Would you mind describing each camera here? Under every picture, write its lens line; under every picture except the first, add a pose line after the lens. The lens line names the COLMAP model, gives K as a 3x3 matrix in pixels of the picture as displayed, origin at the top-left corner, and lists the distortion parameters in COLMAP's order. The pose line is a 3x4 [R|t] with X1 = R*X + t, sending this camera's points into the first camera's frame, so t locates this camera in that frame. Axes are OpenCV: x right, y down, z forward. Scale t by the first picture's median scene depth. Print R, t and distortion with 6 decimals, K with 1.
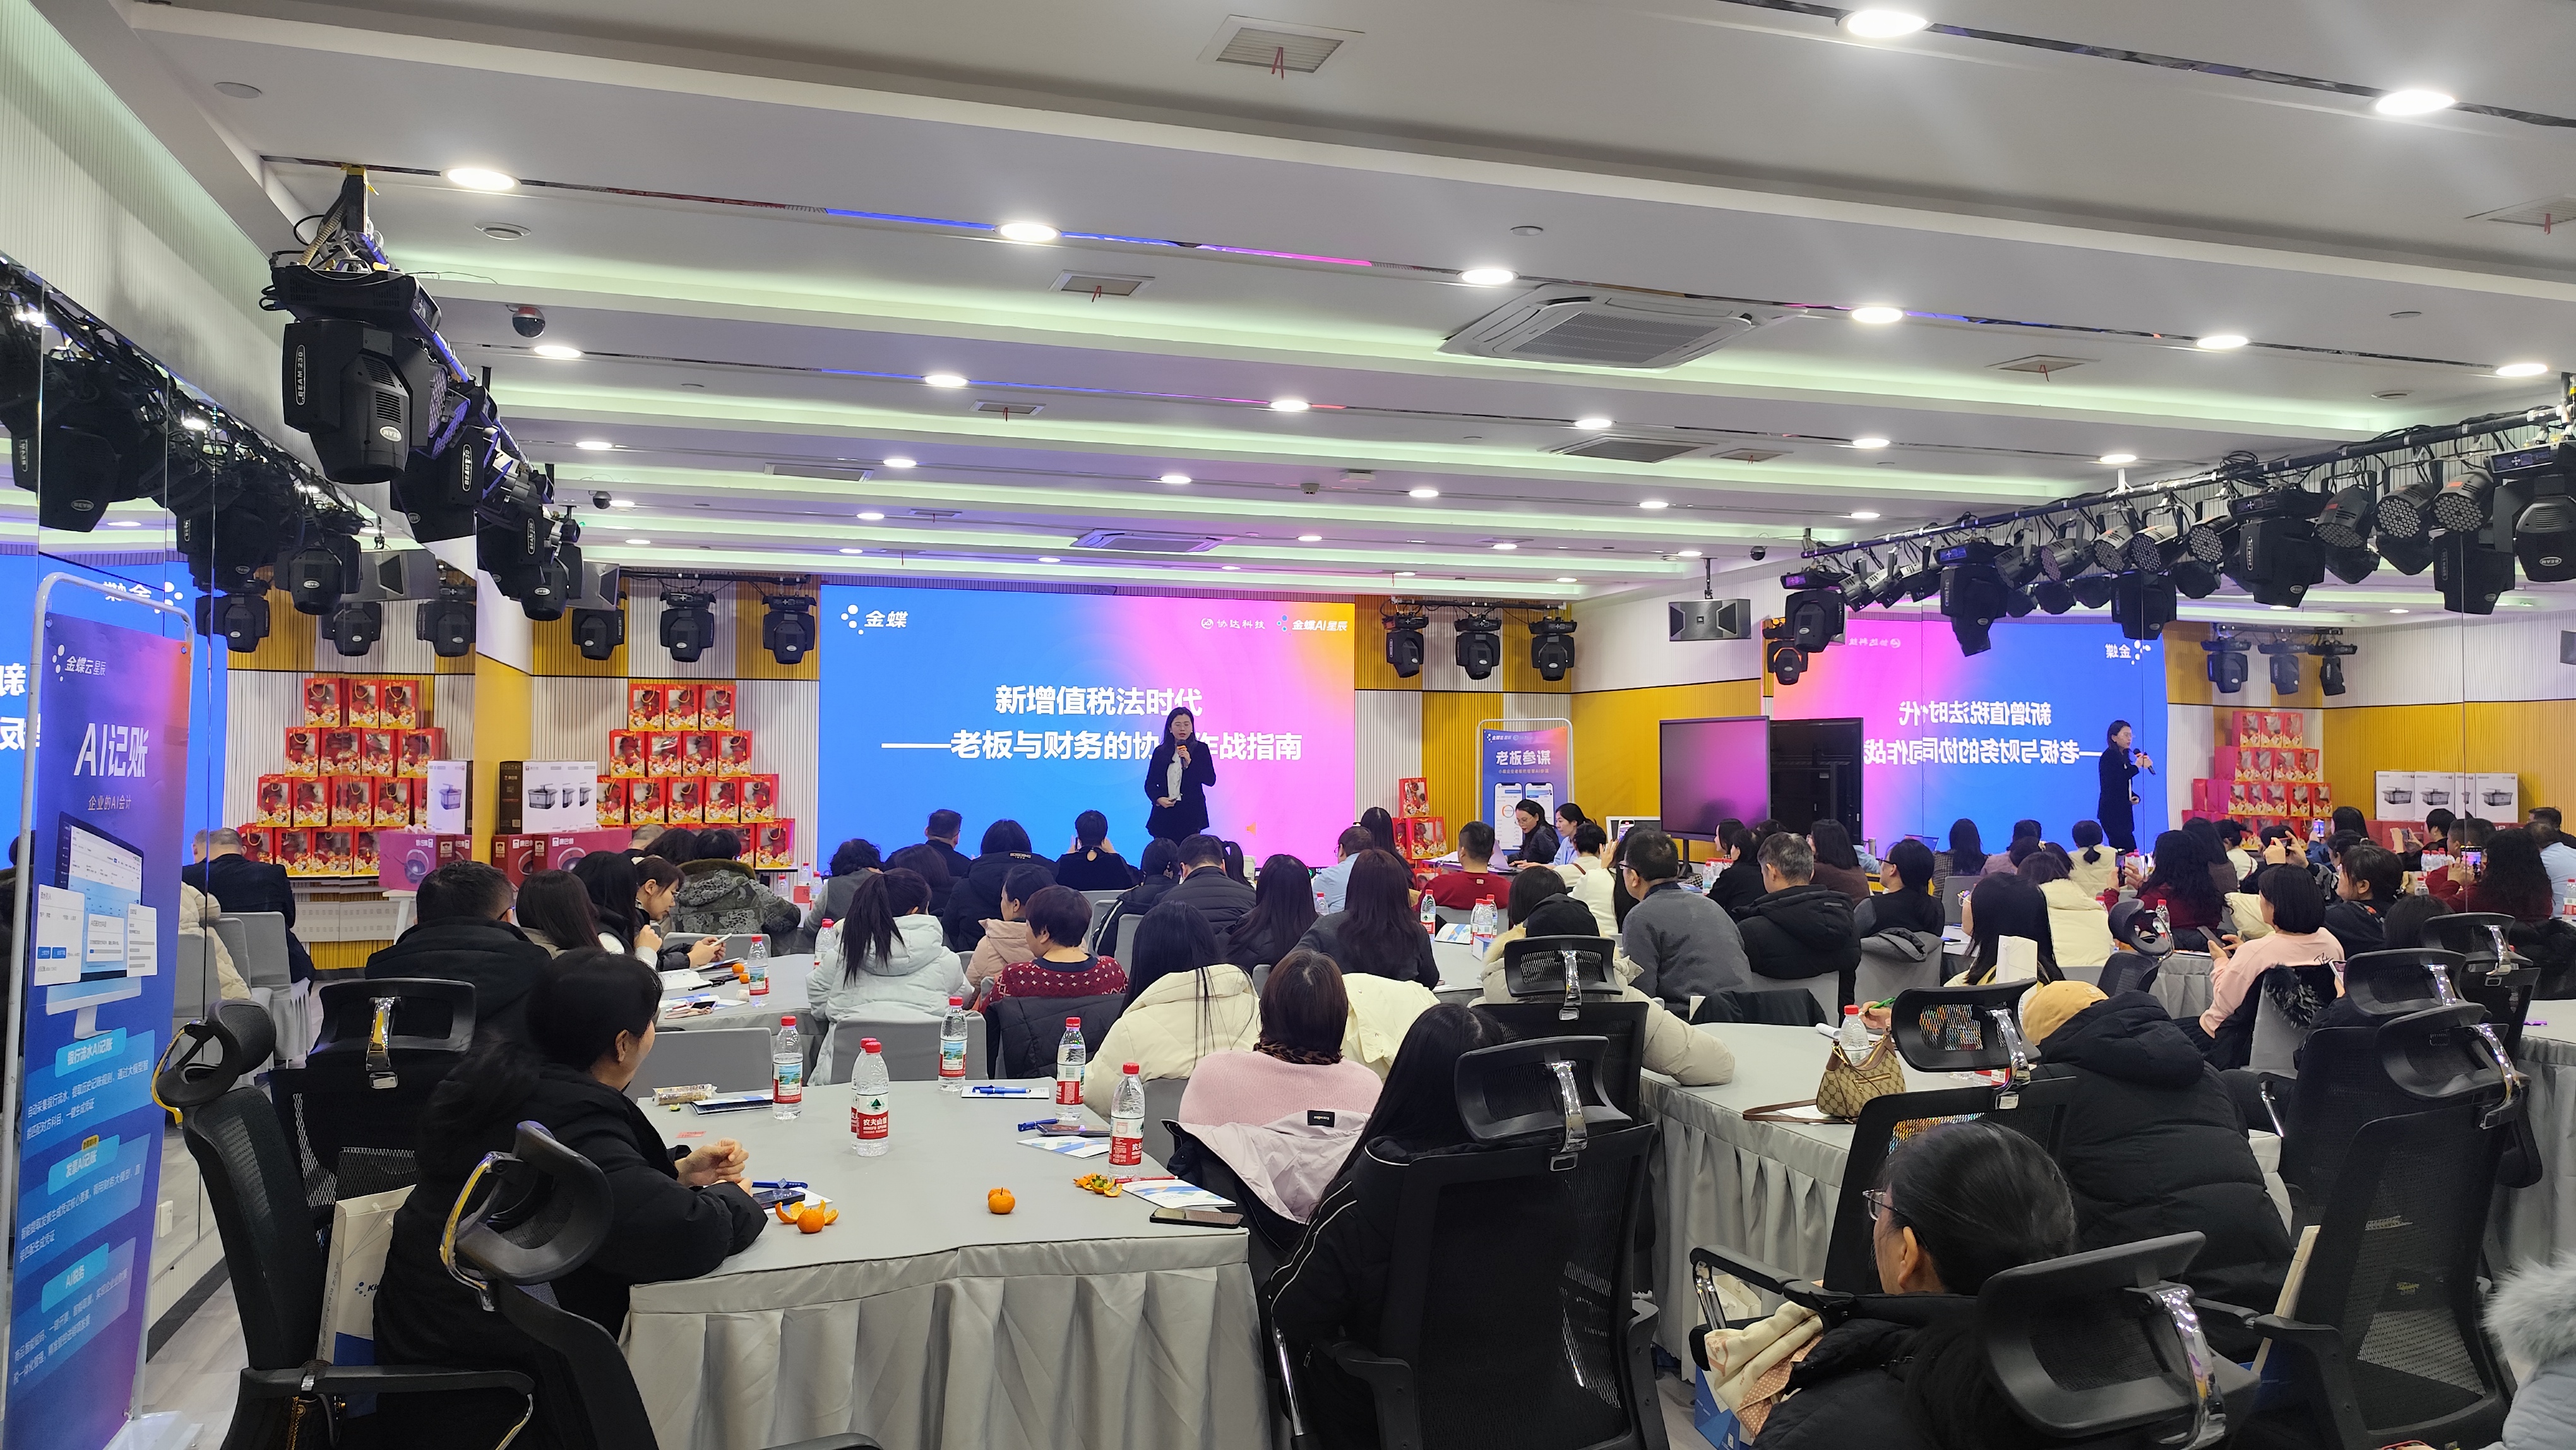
lens RADIAL K [[1756.9, 0, 1288.4], [0, 1756.9, 718.0], [0, 0, 1]] dist [0.041517, -0.046094]
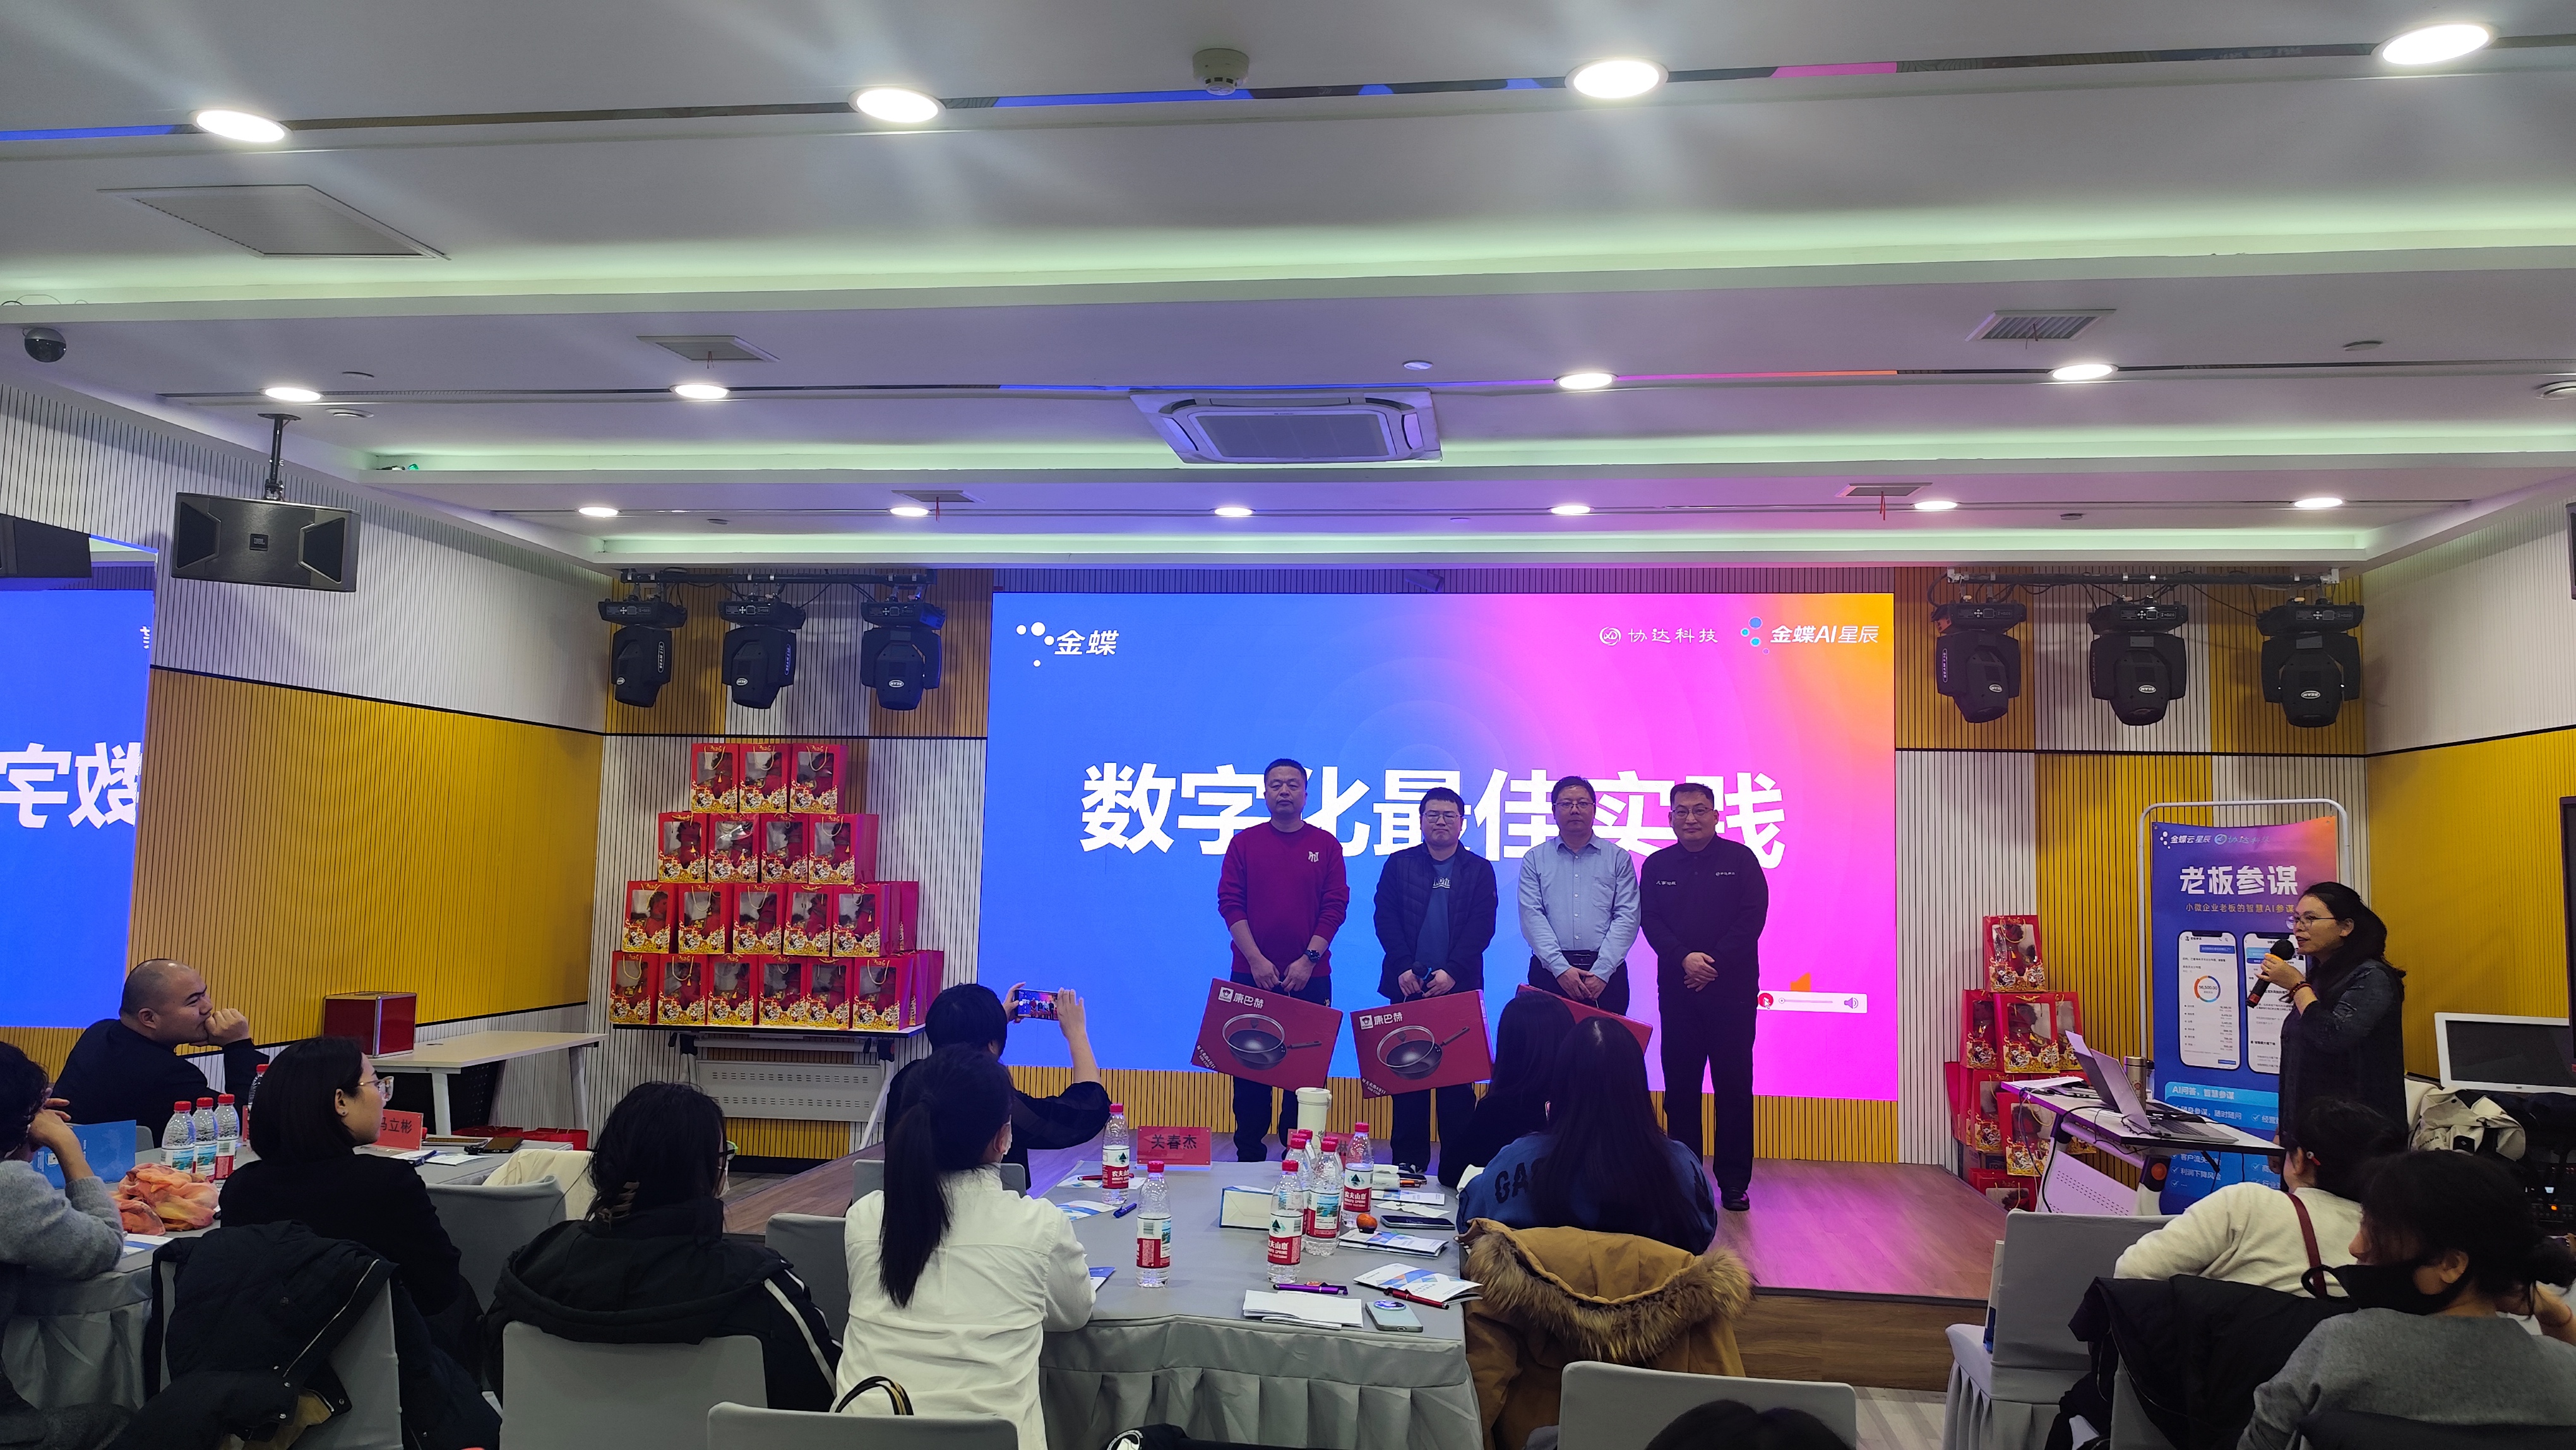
lens RADIAL K [[1756.9, 0, 1291.3], [0, 1756.9, 718.7], [0, 0, 1]] dist [0.041517, -0.046094]
pose [[0.906309, -0.020019, -0.422141, 0.115026], [-0.008191, 0.997858, -0.064907, 0.013219], [0.422536, 0.062284, 0.904204, 0.487075]]
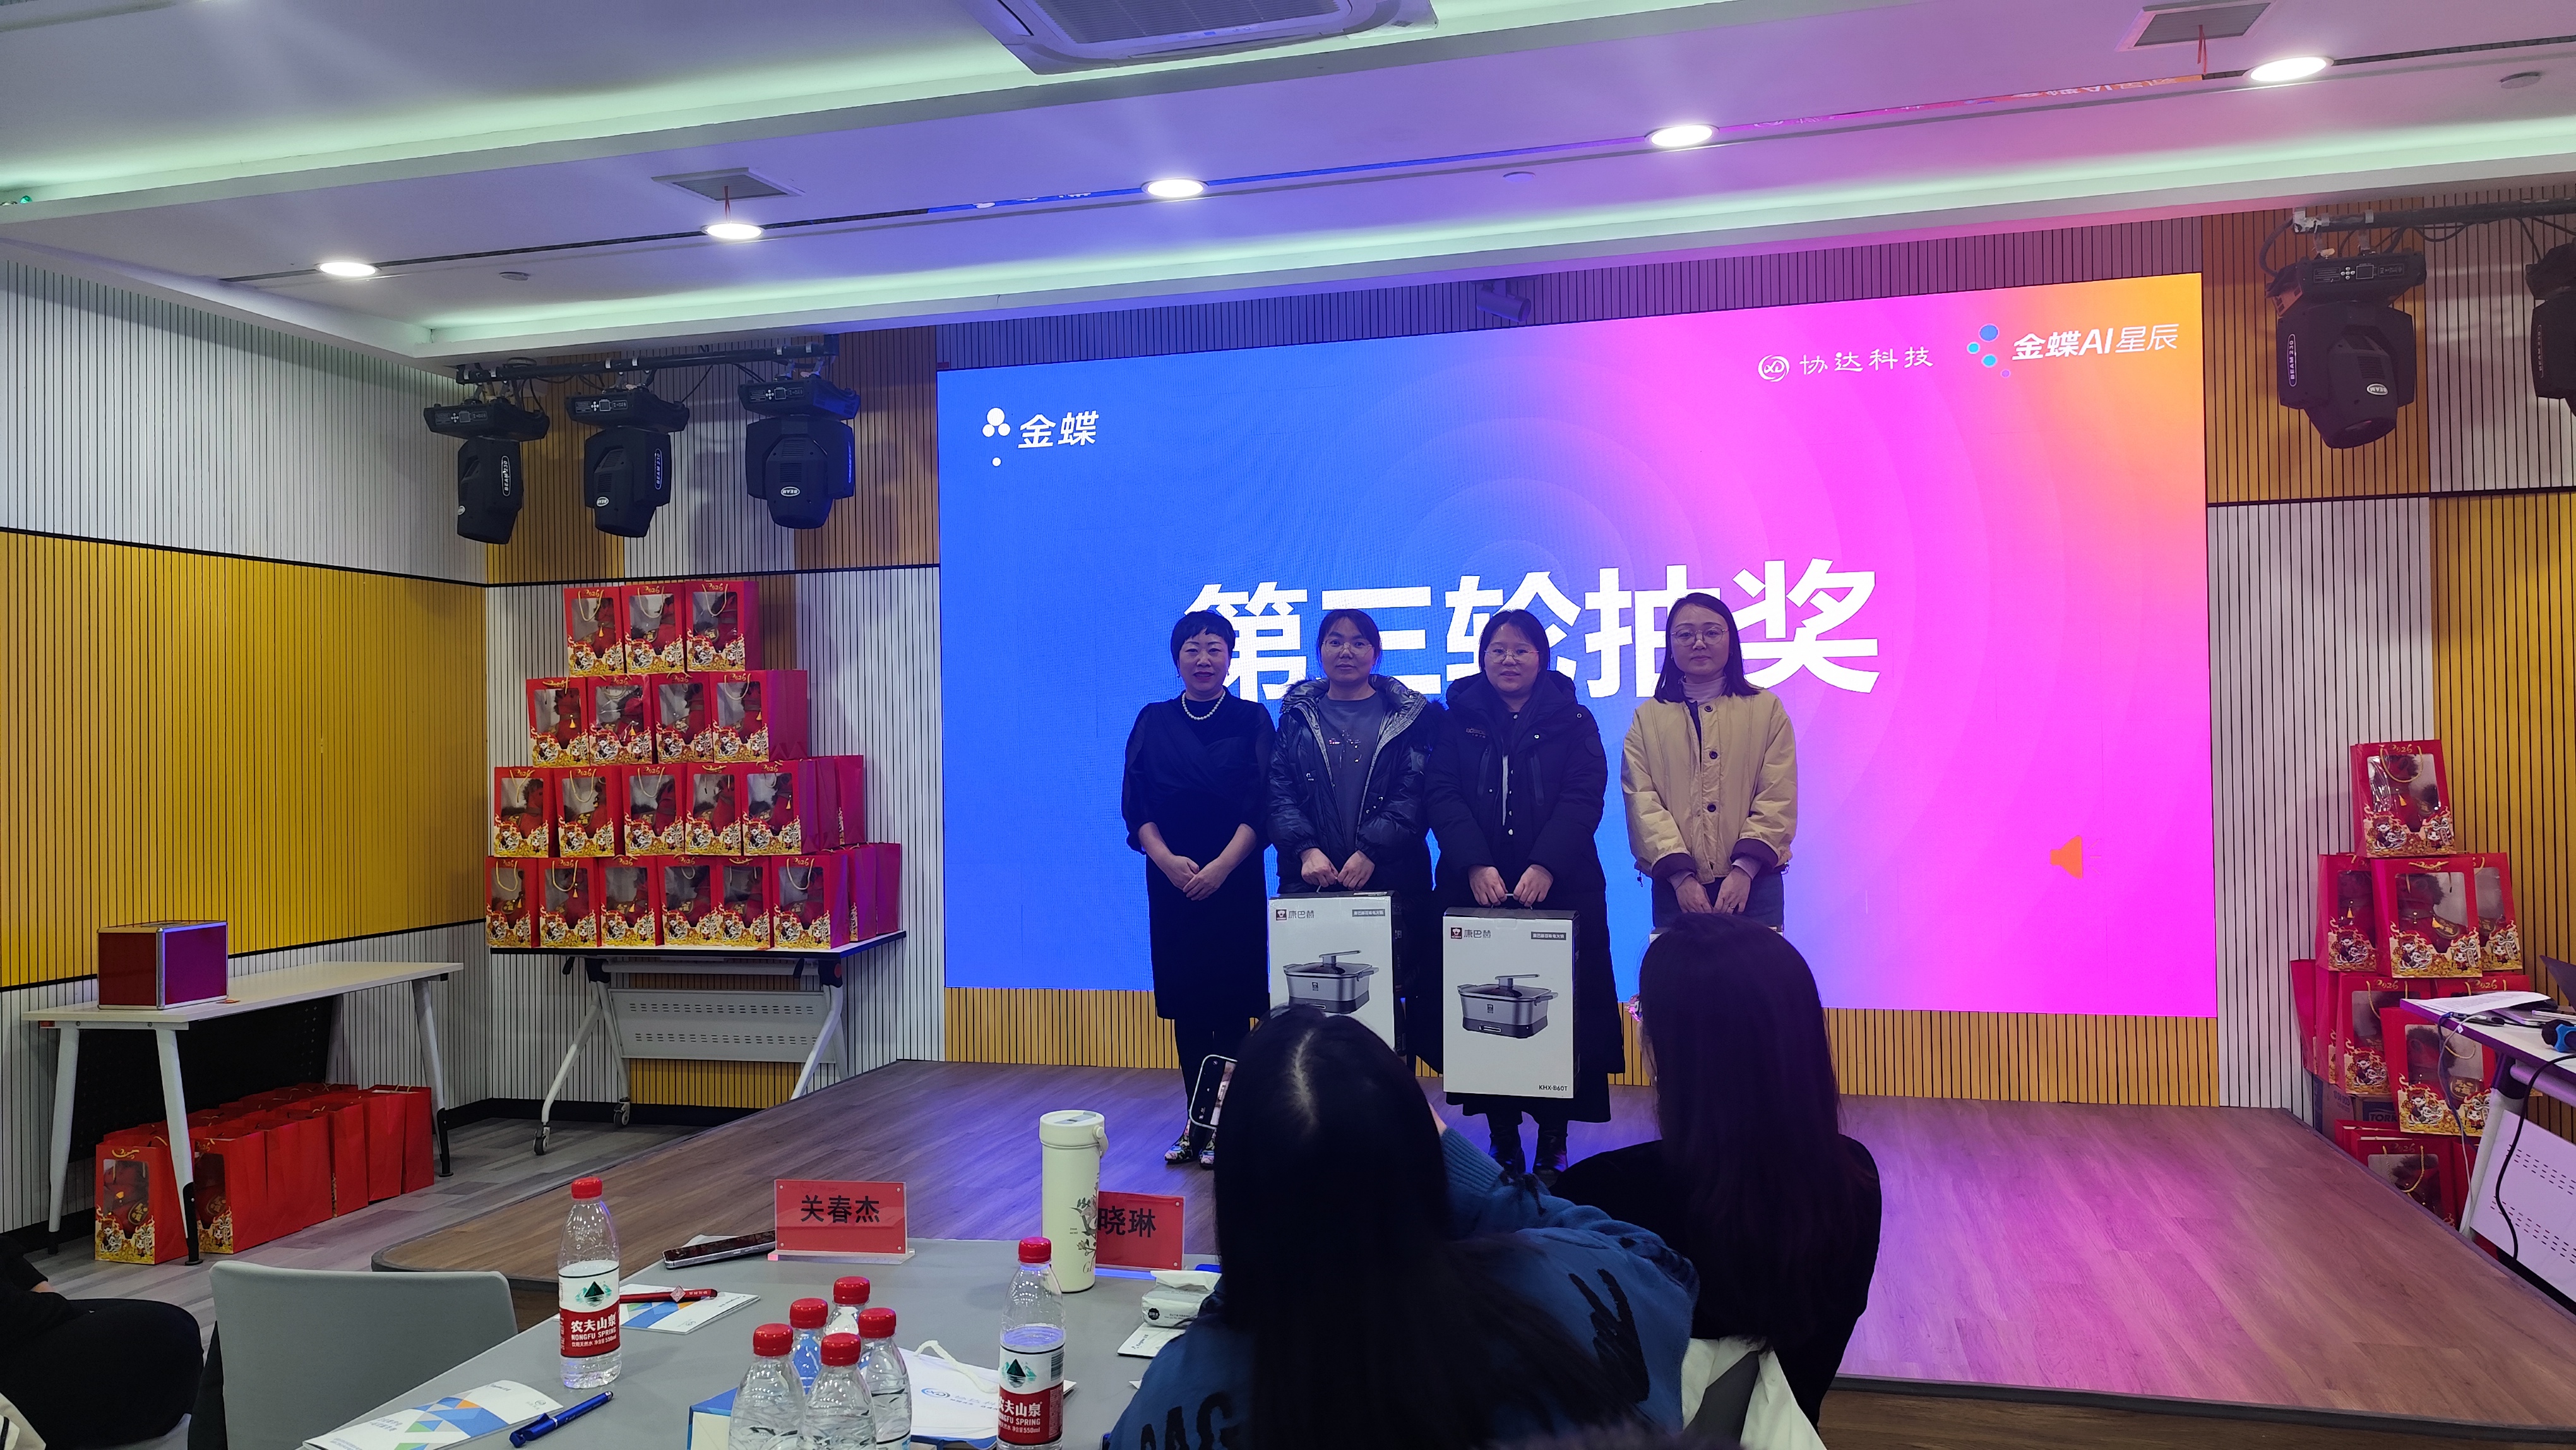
lens RADIAL K [[1756.9, 0, 1291.3], [0, 1756.9, 727.2], [0, 0, 1]] dist [0.041517, -0.046094]
pose [[0.844725, -0.022564, -0.534724, 0.084646], [0.032585, 0.999426, 0.009303, 0.023959], [0.534207, -0.025283, 0.844975, 0.669431]]
